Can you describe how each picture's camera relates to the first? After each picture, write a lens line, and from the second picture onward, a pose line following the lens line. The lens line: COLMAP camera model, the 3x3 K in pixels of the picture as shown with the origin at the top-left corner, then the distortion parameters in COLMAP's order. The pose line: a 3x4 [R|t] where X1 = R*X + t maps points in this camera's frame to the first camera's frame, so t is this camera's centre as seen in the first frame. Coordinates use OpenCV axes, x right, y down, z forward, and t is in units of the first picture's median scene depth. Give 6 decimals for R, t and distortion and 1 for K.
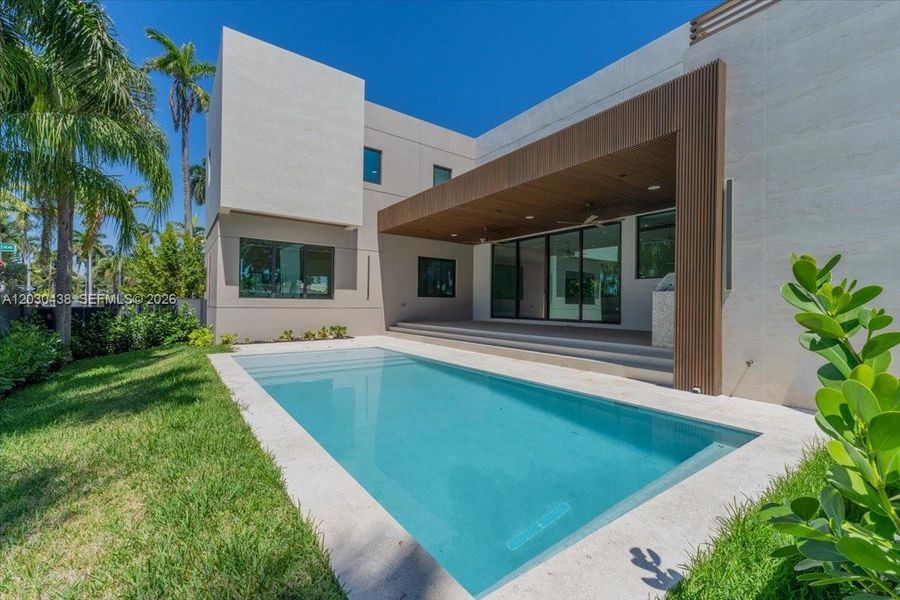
lens RADIAL K [[386.1, 0, 451.3], [0, 386.1, 302.0], [0, 0, 1]] dist [-0.012763, 0.007347]
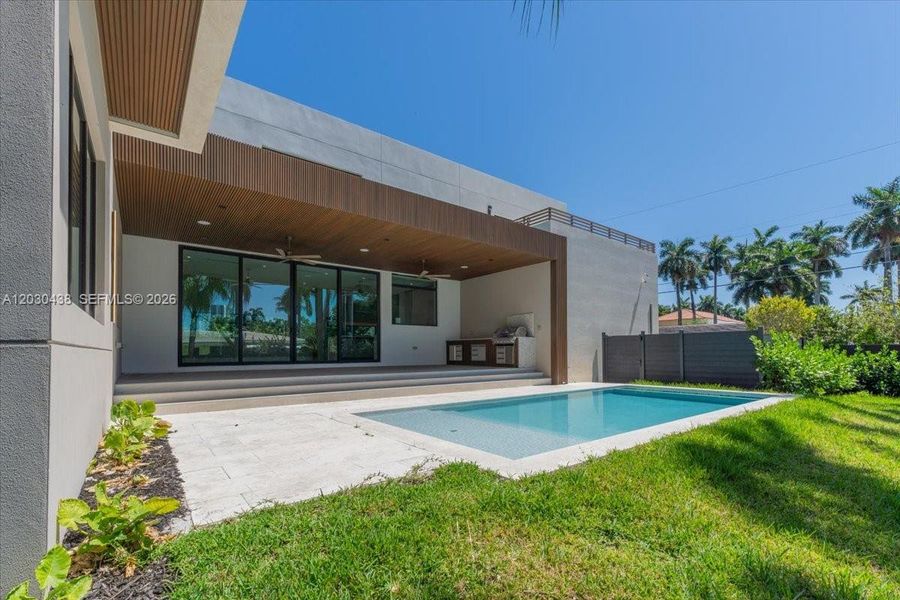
lens RADIAL K [[392.9, 0, 450.3], [0, 392.9, 348.6], [0, 0, 1]] dist [0.000927, 0.000071]
pose [[-0.031237, -0.001715, 0.999511, -0.652963], [-0.000873, 0.999998, 0.001689, 0.013157], [-0.999512, -0.000819, -0.031238, 0.719706]]
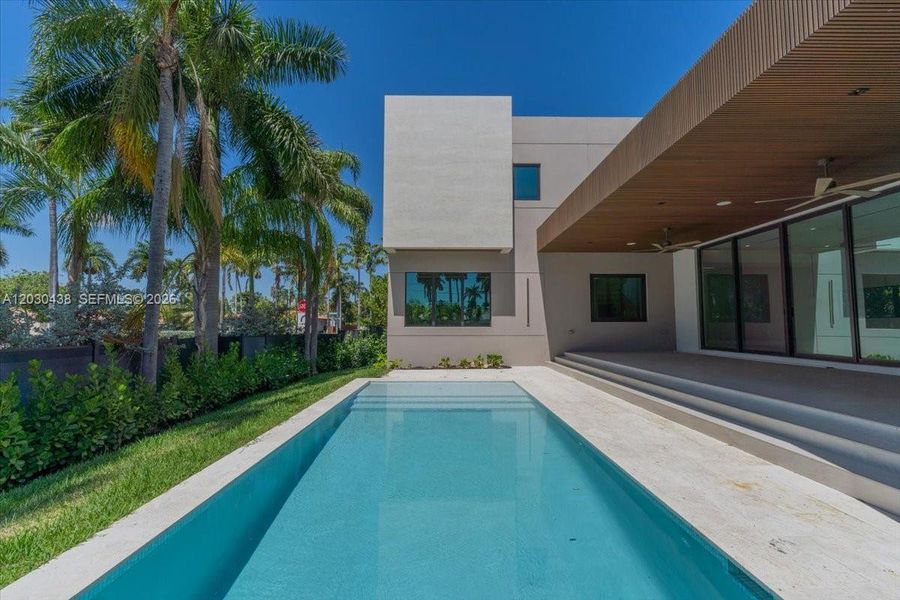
lens RADIAL K [[379.7, 0, 450.0], [0, 379.7, 300.0], [0, 0, 1]] dist [-0.009030, -0.000014]
pose [[0.806978, -0.049444, -0.588508, 0.176295], [0.013190, 0.997750, -0.065740, -0.012335], [0.590434, 0.045288, 0.805814, 0.171835]]
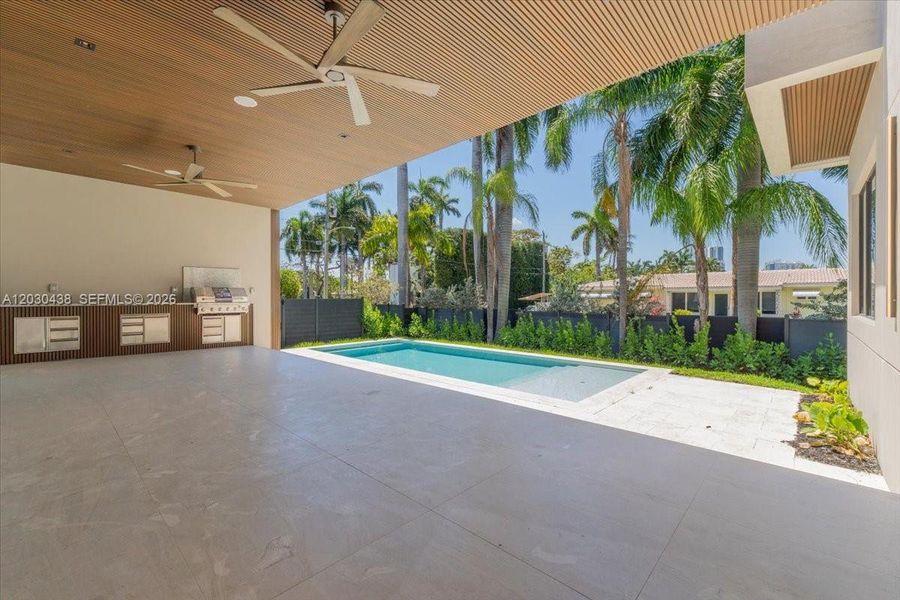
lens RADIAL K [[377.6, 0, 450.7], [0, 377.6, 298.0], [0, 0, 1]] dist [0.007715, 0.000125]
pose [[-0.983805, -0.013152, -0.178758, 0.065924], [-0.012158, 0.999904, -0.006654, -0.021176], [0.178828, -0.004373, -0.983871, 1.235581]]
